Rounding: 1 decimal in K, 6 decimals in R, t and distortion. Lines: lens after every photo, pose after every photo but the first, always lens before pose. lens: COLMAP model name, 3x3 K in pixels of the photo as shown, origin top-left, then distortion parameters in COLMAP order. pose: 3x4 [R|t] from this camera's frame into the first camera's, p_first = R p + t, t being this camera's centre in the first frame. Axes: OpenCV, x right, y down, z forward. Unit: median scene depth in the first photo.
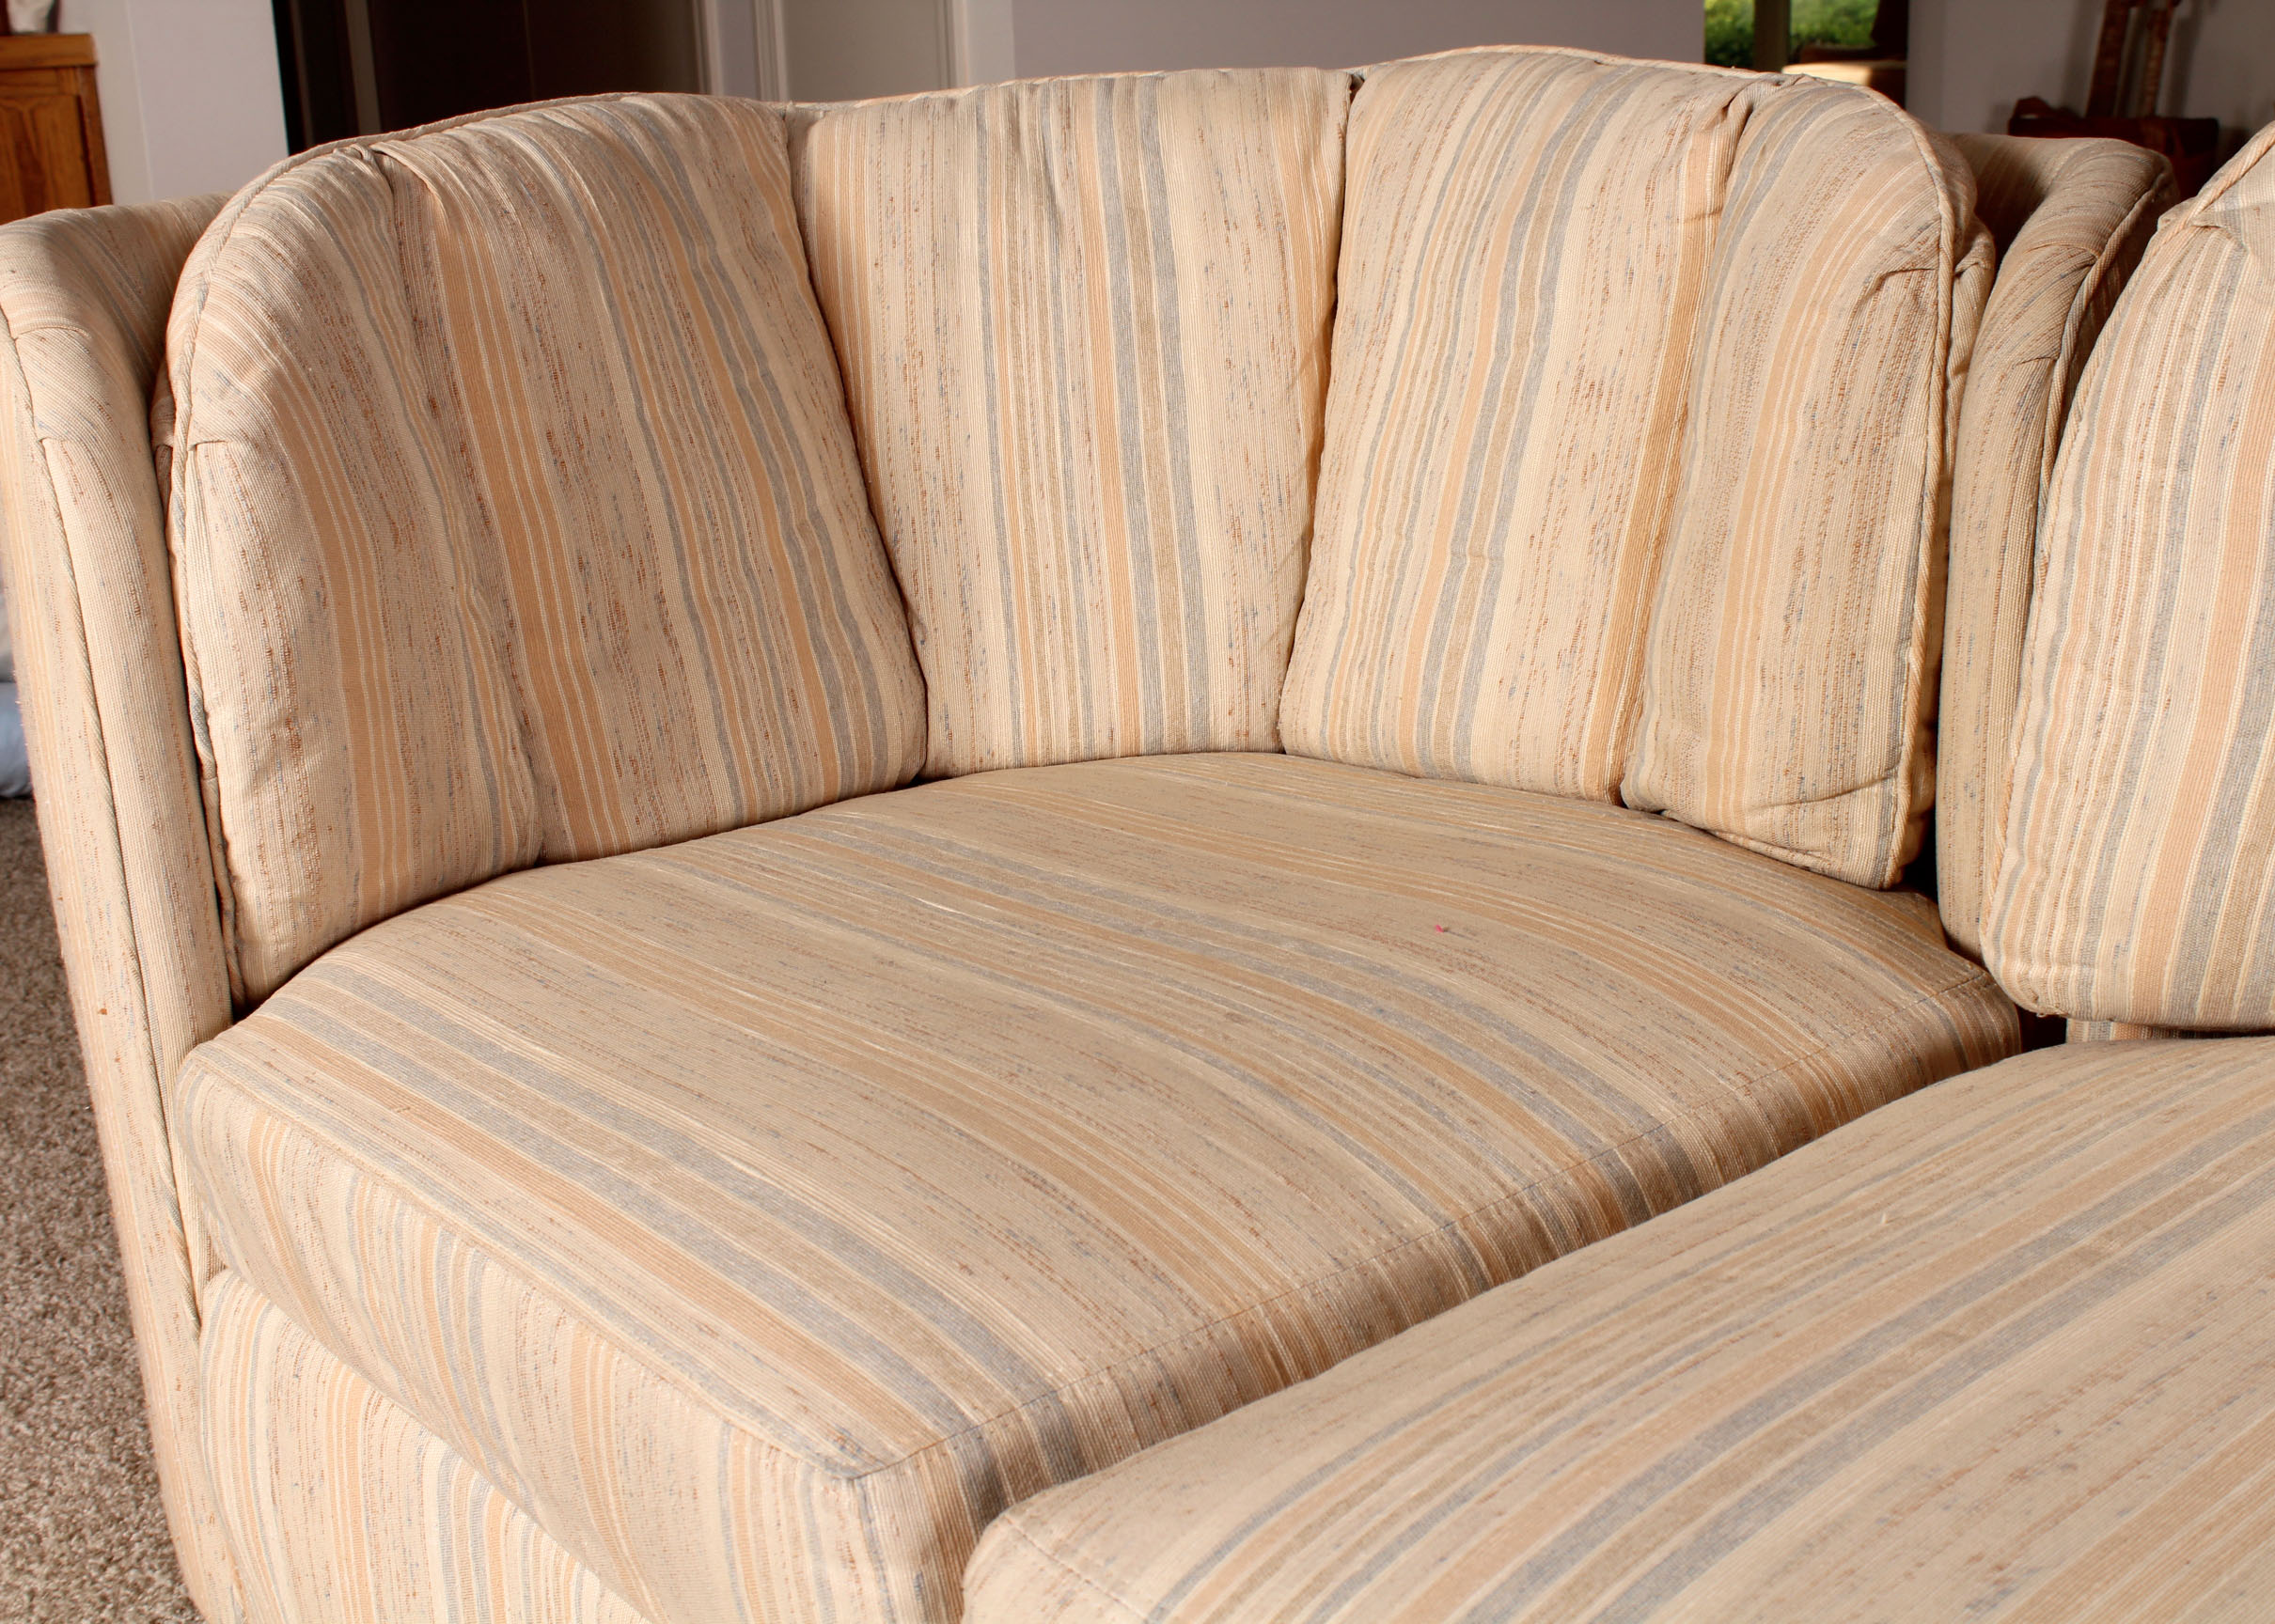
lens RADIAL K [[2689.7, 0, 1196.7], [0, 2689.7, 816.3], [0, 0, 1]] dist [-0.115253, 0.114988]
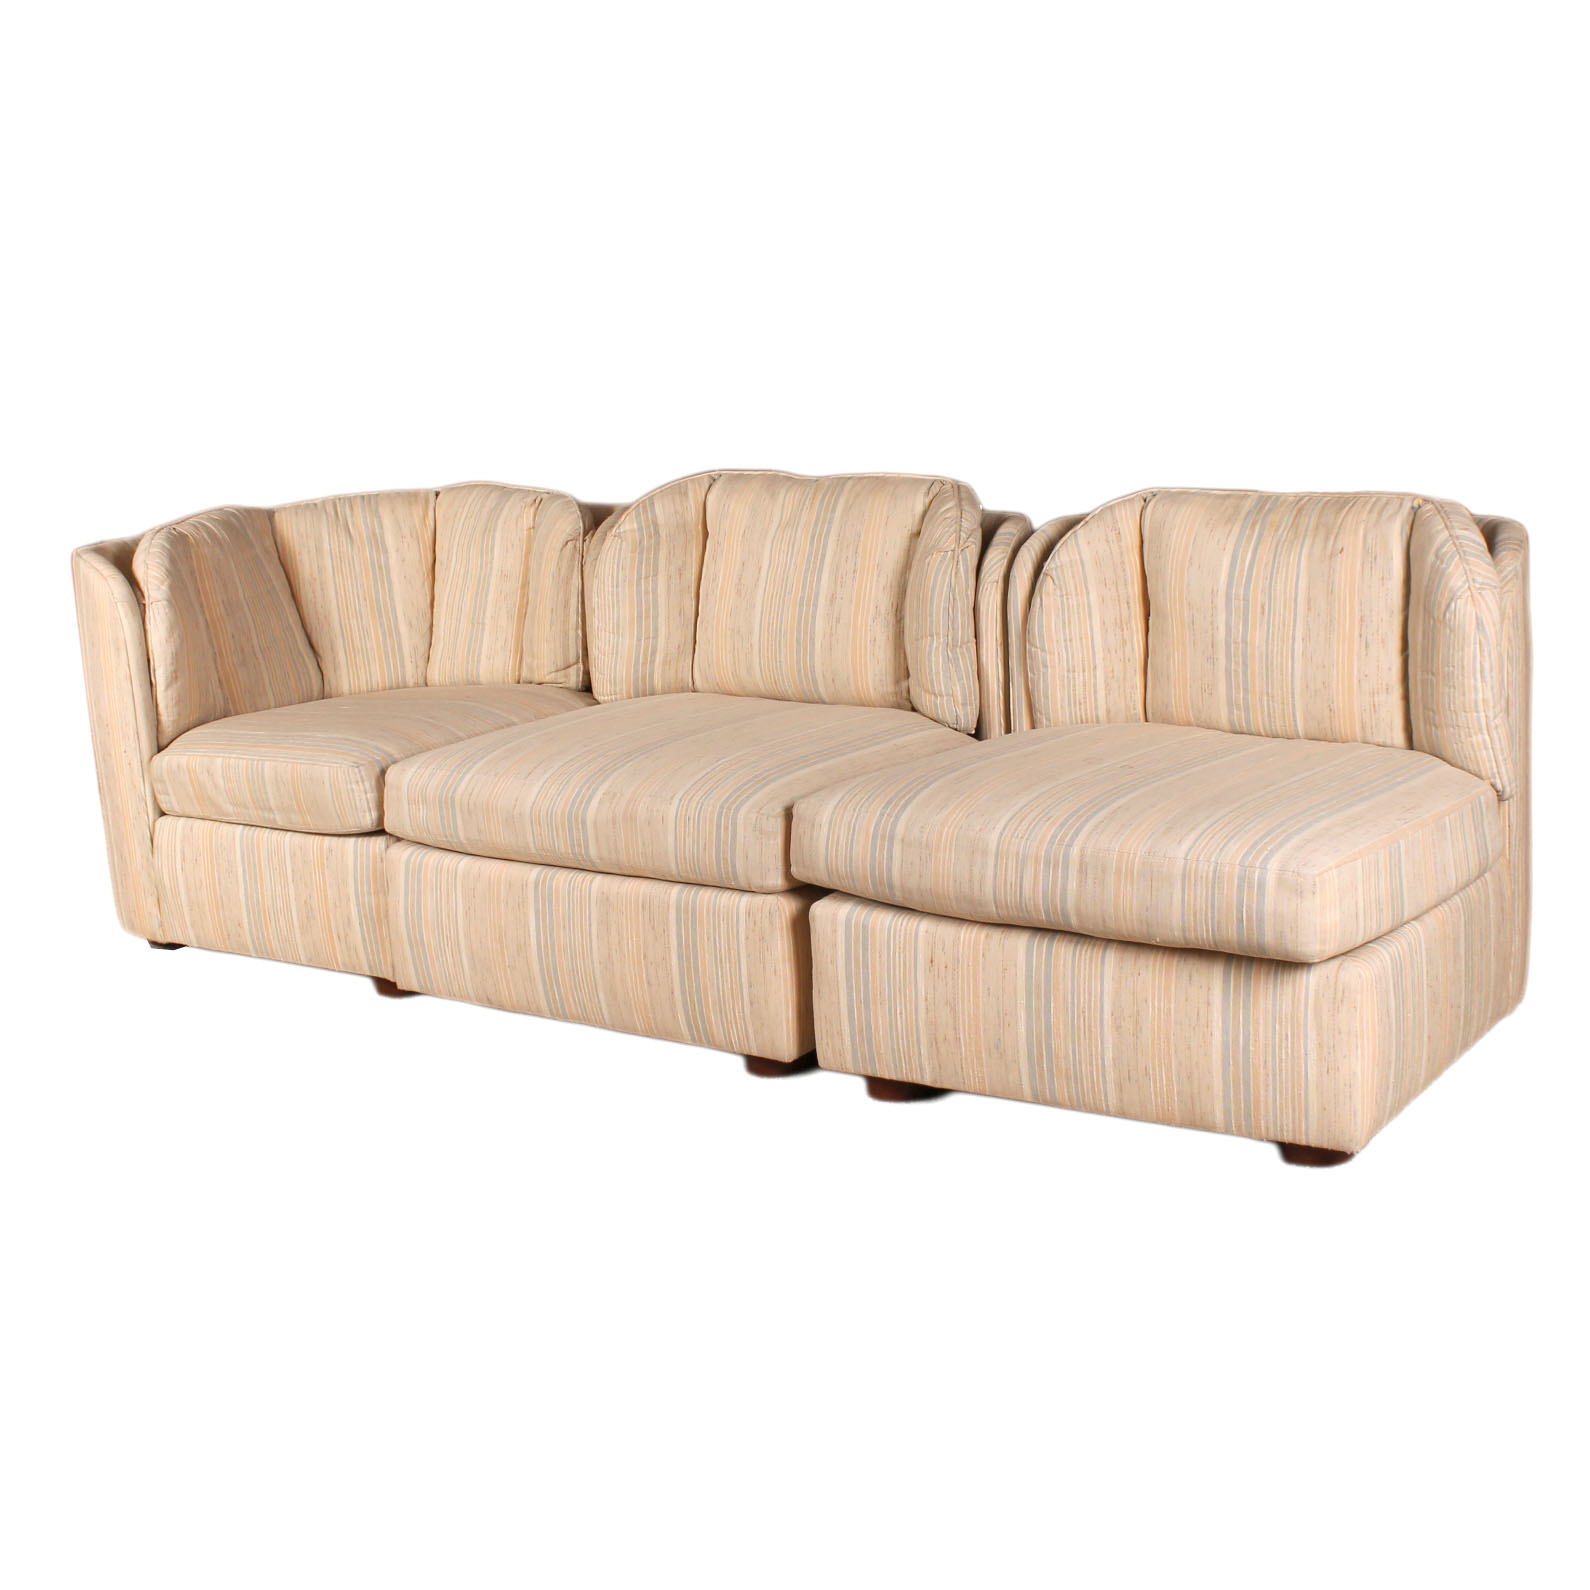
lens RADIAL K [[2310.2, 0, 825.0], [0, 2310.2, 837.7], [0, 0, 1]] dist [-0.157122, 0.097373]
pose [[0.976858, -0.066796, 0.203193, -0.103972], [0.083158, 0.993854, -0.073072, 0.535035], [-0.197063, 0.088278, 0.976408, -2.464457]]
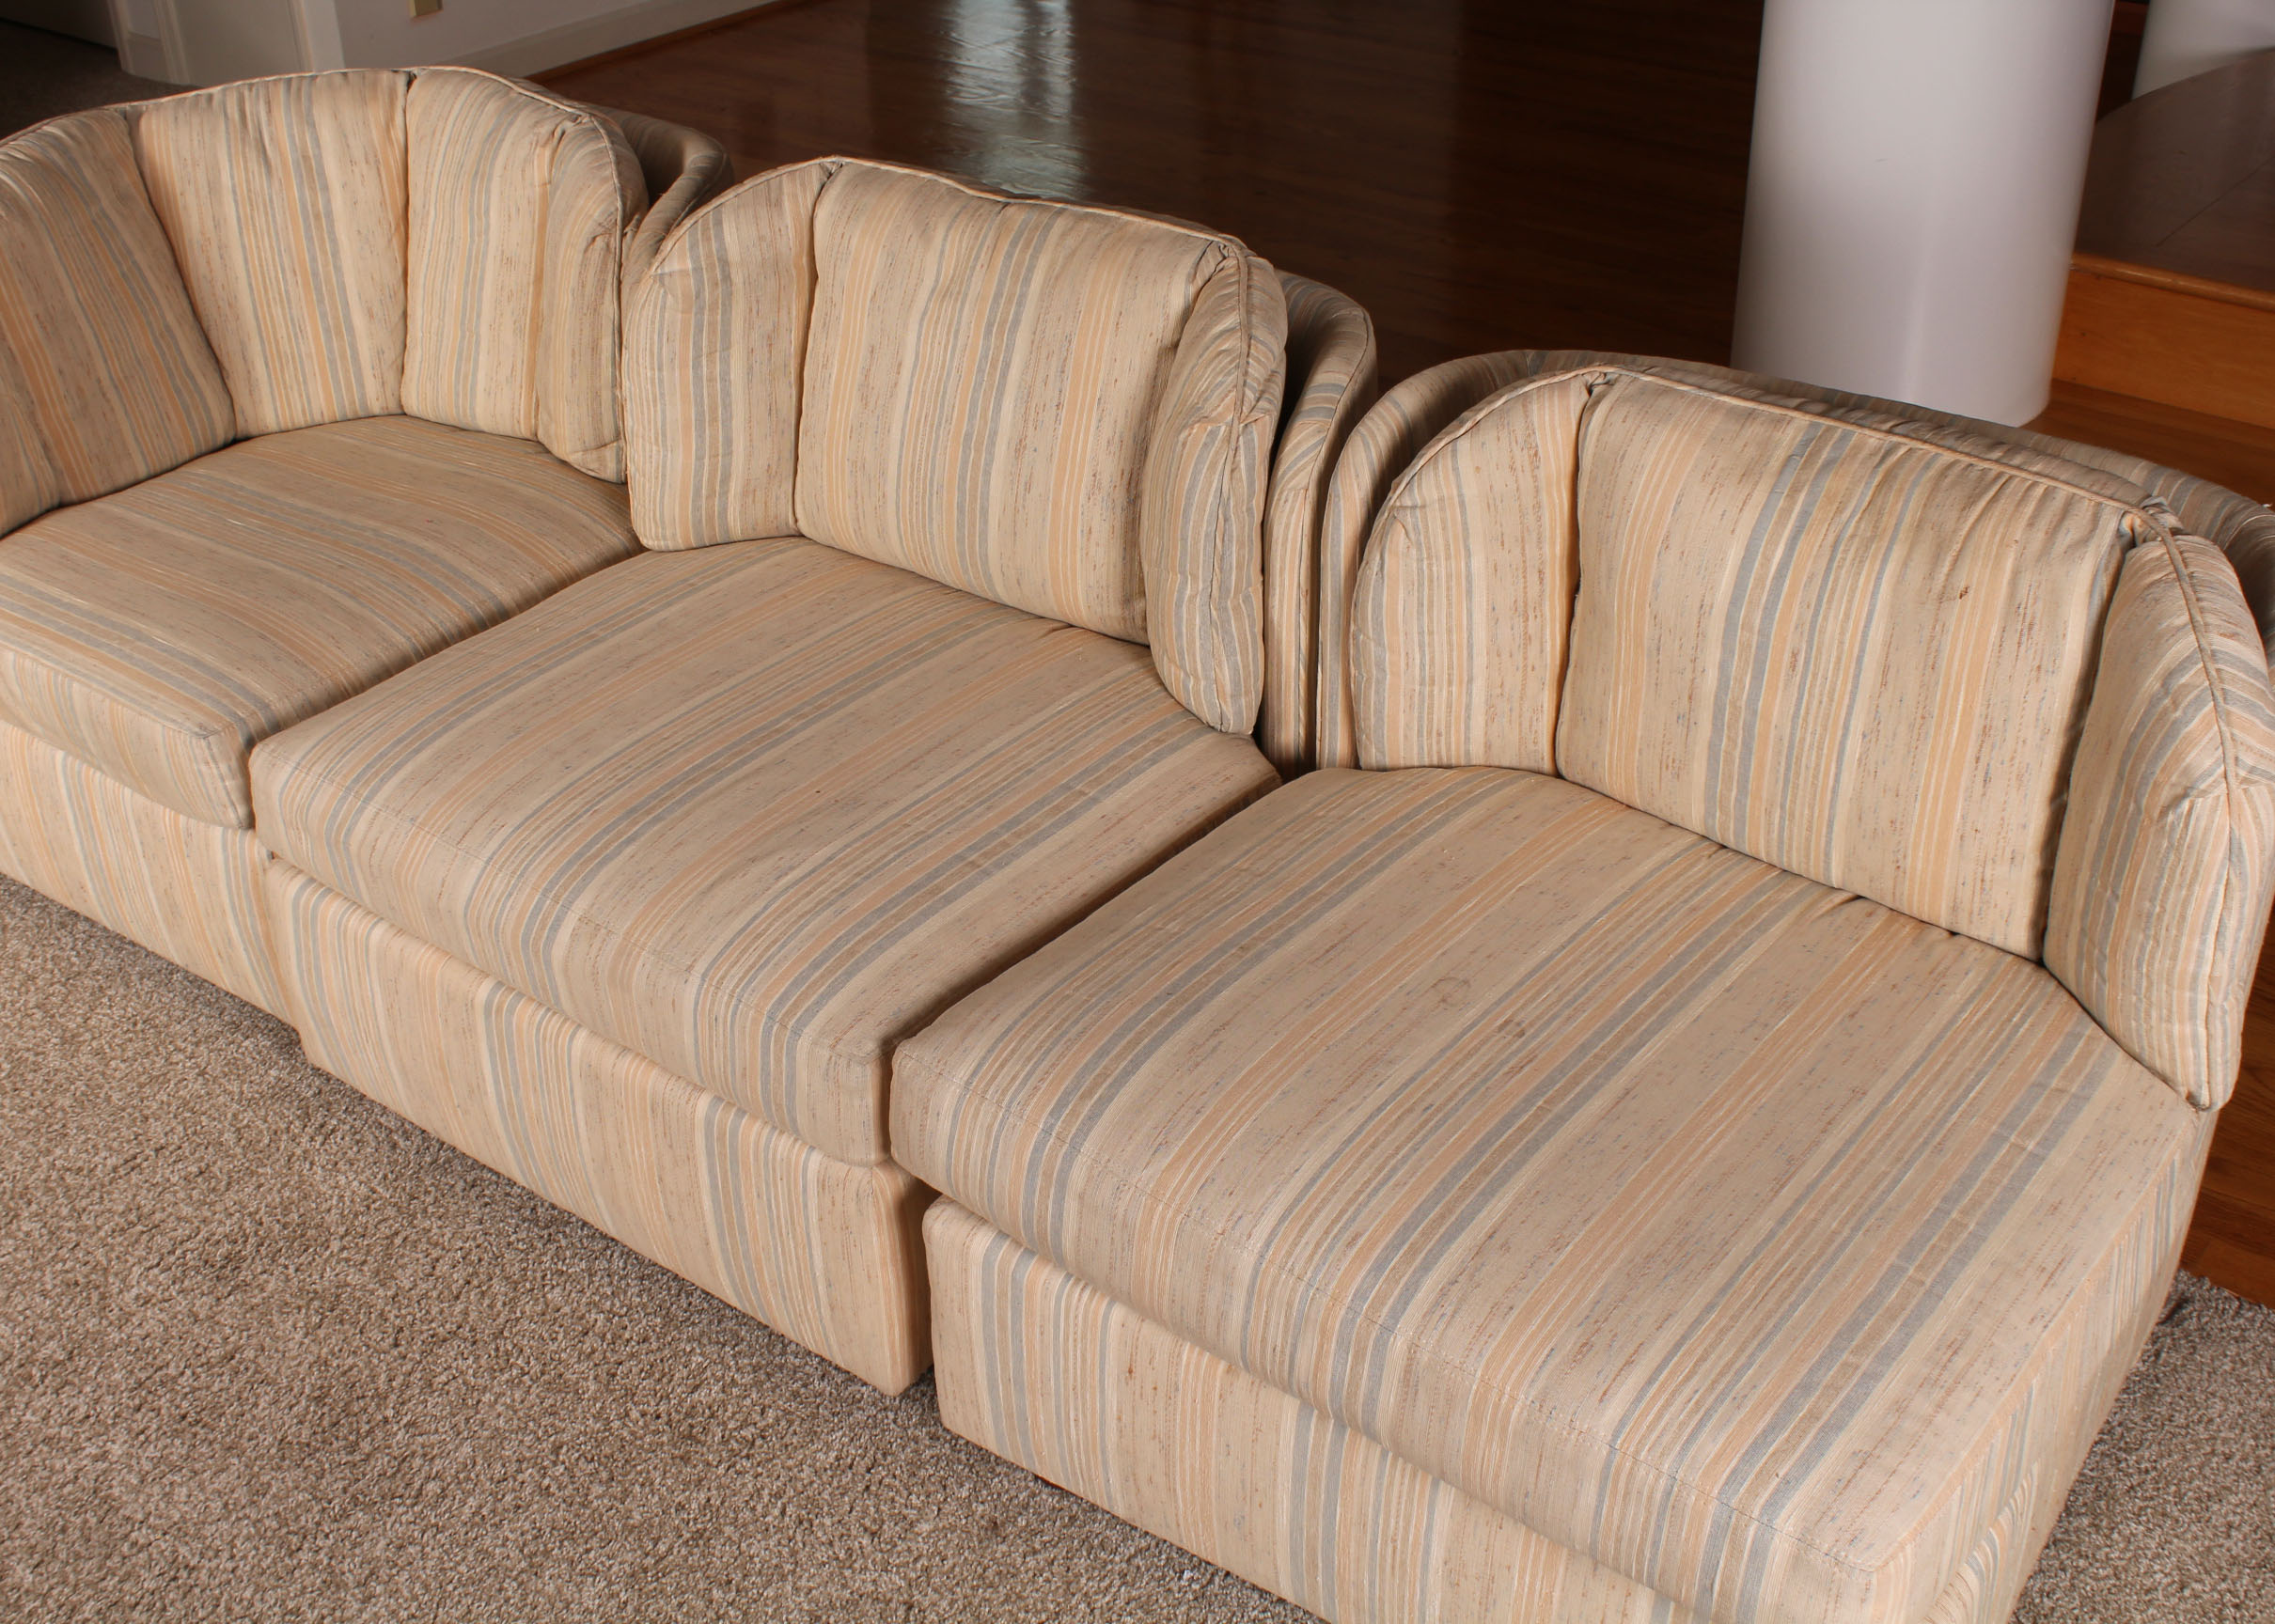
lens RADIAL K [[2493.8, 0, 1092.7], [0, 2493.8, 834.4], [0, 0, 1]] dist [-0.131474, 0.143437]
pose [[0.983069, -0.094697, 0.156872, 0.294270], [0.051742, 0.964728, 0.258115, -0.228653], [-0.175781, -0.245628, 0.953293, -1.340638]]
